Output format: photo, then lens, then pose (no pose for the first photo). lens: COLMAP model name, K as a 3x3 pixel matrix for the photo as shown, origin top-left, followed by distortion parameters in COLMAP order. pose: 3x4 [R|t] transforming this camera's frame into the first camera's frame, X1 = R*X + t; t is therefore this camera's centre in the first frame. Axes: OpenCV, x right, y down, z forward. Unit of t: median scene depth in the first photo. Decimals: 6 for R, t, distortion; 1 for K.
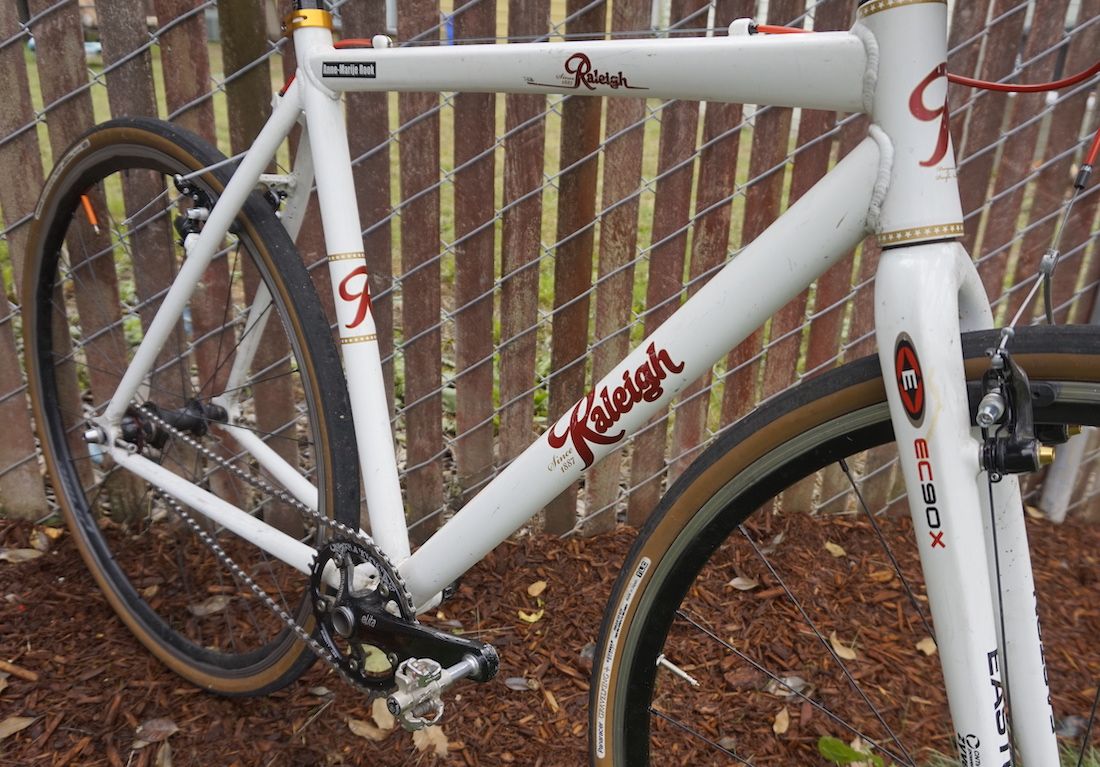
lens RADIAL K [[935.6, 0, 620.9], [0, 935.6, 435.0], [0, 0, 1]] dist [-0.005005, 0.001337]
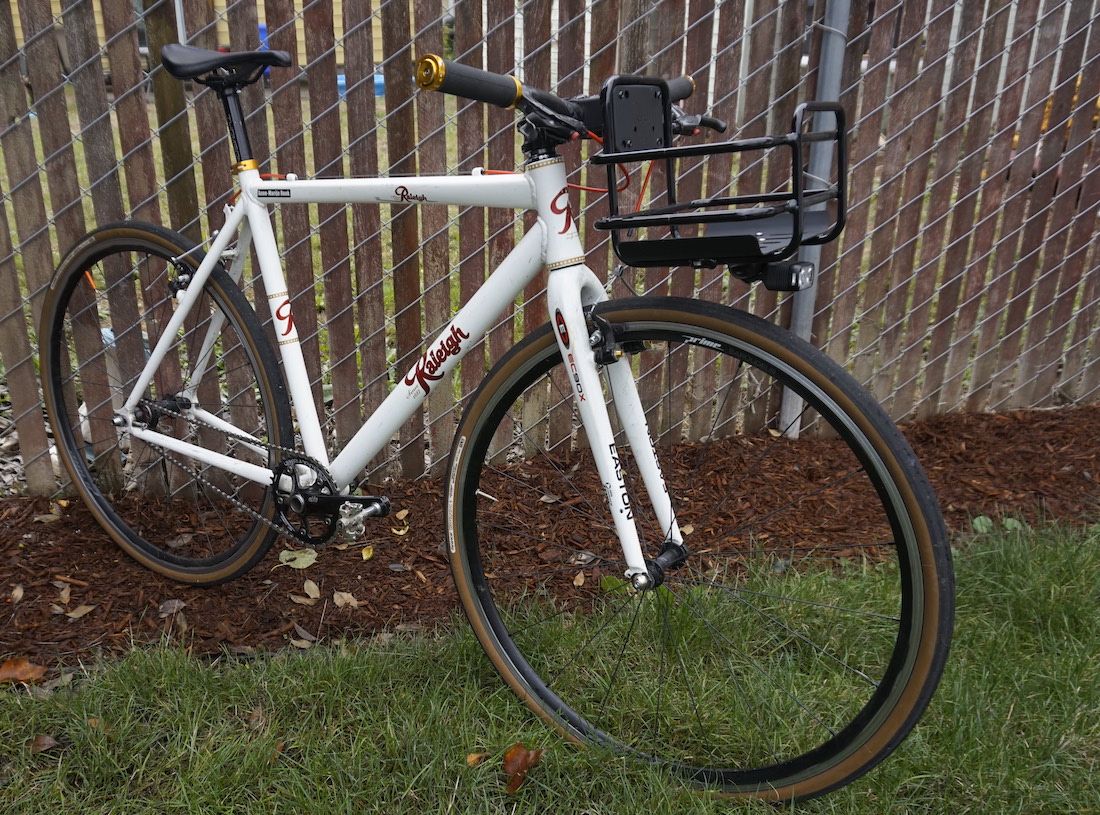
lens RADIAL K [[990.4, 0, 484.8], [0, 990.4, 443.9], [0, 0, 1]] dist [-0.004859, -0.005875]
pose [[0.994821, -0.100148, 0.017339, 0.024665], [0.100087, 0.994969, 0.004345, 0.094310], [-0.017687, -0.002587, 0.999840, -0.694820]]
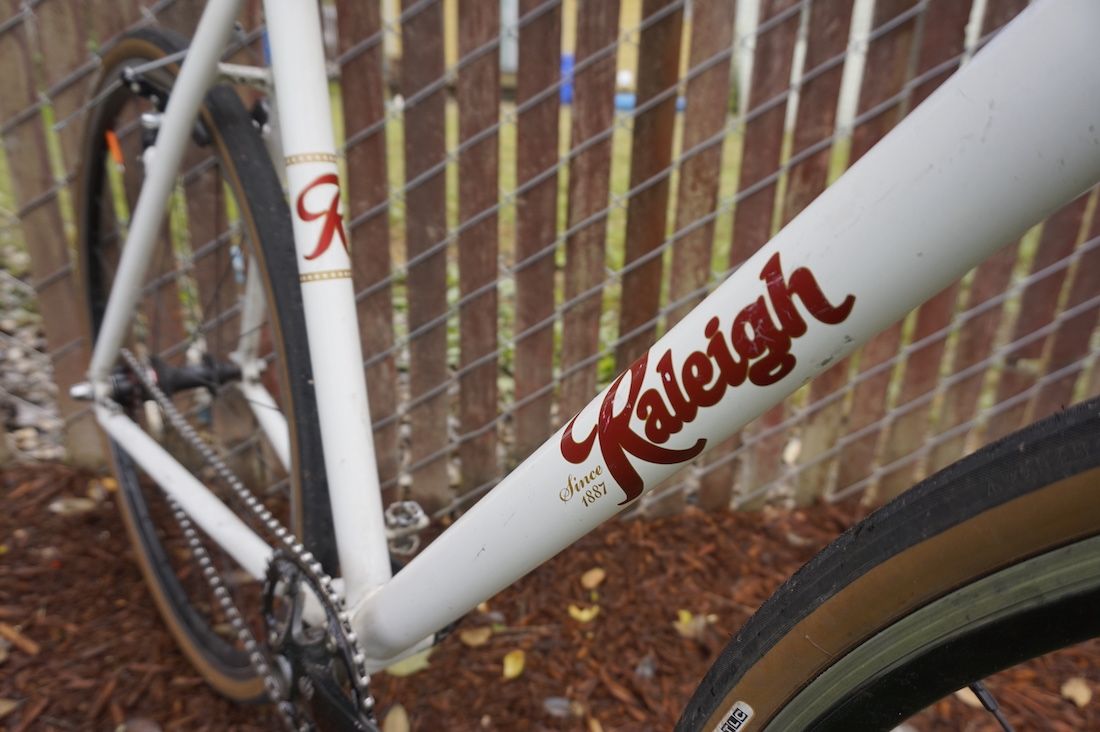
lens RADIAL K [[766.0, 0, 539.3], [0, 766.0, 357.8], [0, 0, 1]] dist [-0.042043, 0.000787]
pose [[0.979526, 0.030377, -0.199012, -0.001783], [-0.039699, 0.998285, -0.043021, -0.018166], [0.197364, 0.050040, 0.979052, 0.385433]]
